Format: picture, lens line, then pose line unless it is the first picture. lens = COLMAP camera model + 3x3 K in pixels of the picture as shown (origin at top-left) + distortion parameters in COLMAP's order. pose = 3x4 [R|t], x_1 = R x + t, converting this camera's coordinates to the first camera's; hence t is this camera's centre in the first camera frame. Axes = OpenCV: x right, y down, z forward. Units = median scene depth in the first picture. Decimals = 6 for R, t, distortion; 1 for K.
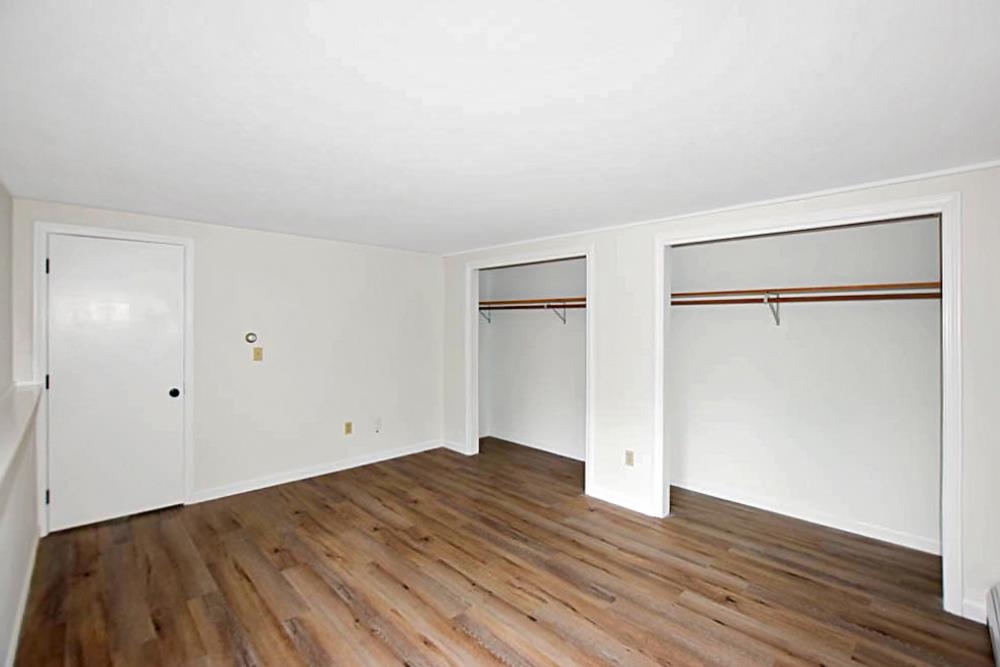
lens RADIAL K [[450.3, 0, 498.1], [0, 450.3, 328.3], [0, 0, 1]] dist [-0.018795, 0.001129]
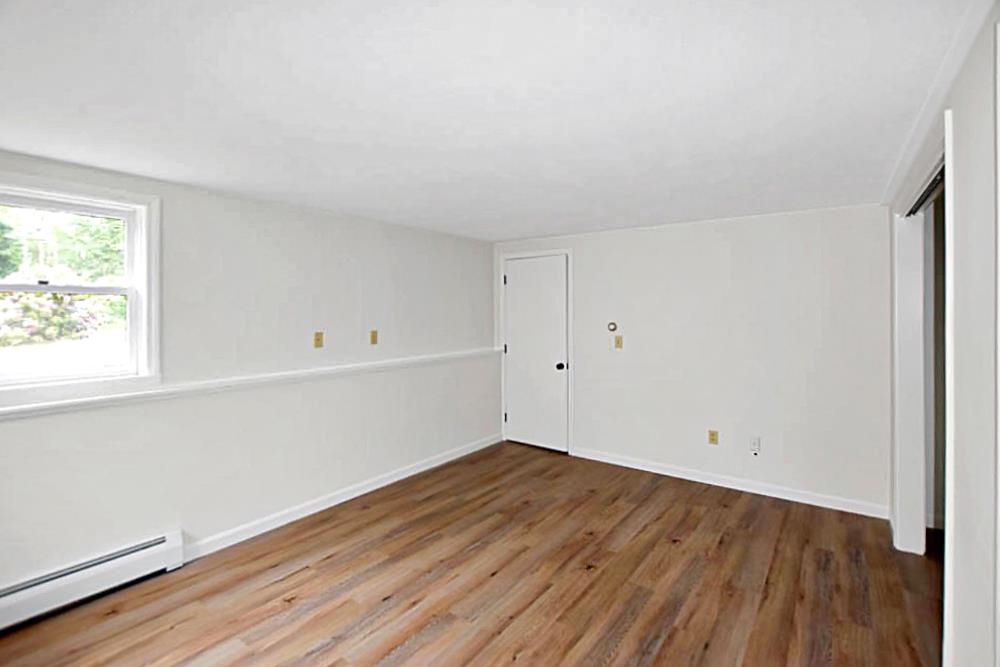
lens RADIAL K [[450.3, 0, 503.6], [0, 450.3, 323.3], [0, 0, 1]] dist [-0.018795, 0.001129]
pose [[0.163871, 0.020714, -0.986264, 0.647610], [-0.007967, 0.999775, 0.019674, -0.010417], [0.986450, 0.004633, 0.163999, 0.696784]]
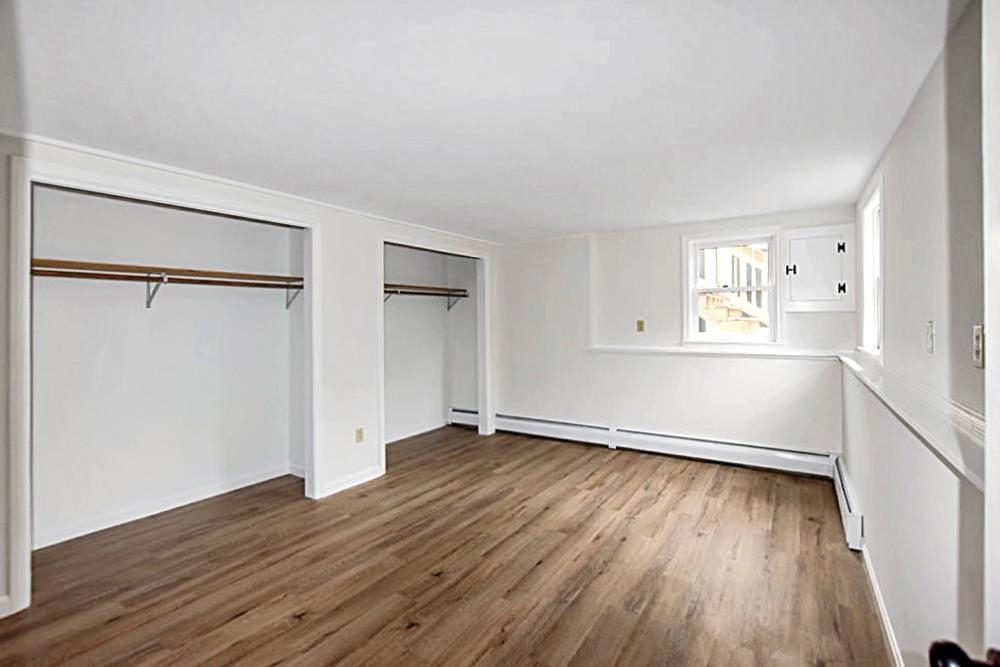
lens RADIAL K [[450.3, 0, 505.3], [0, 450.3, 326.3], [0, 0, 1]] dist [-0.018795, 0.001129]
pose [[-0.221196, -0.017412, 0.975074, -0.950967], [0.020667, 0.999532, 0.022538, 0.018145], [-0.975010, 0.025137, -0.220733, 1.049703]]
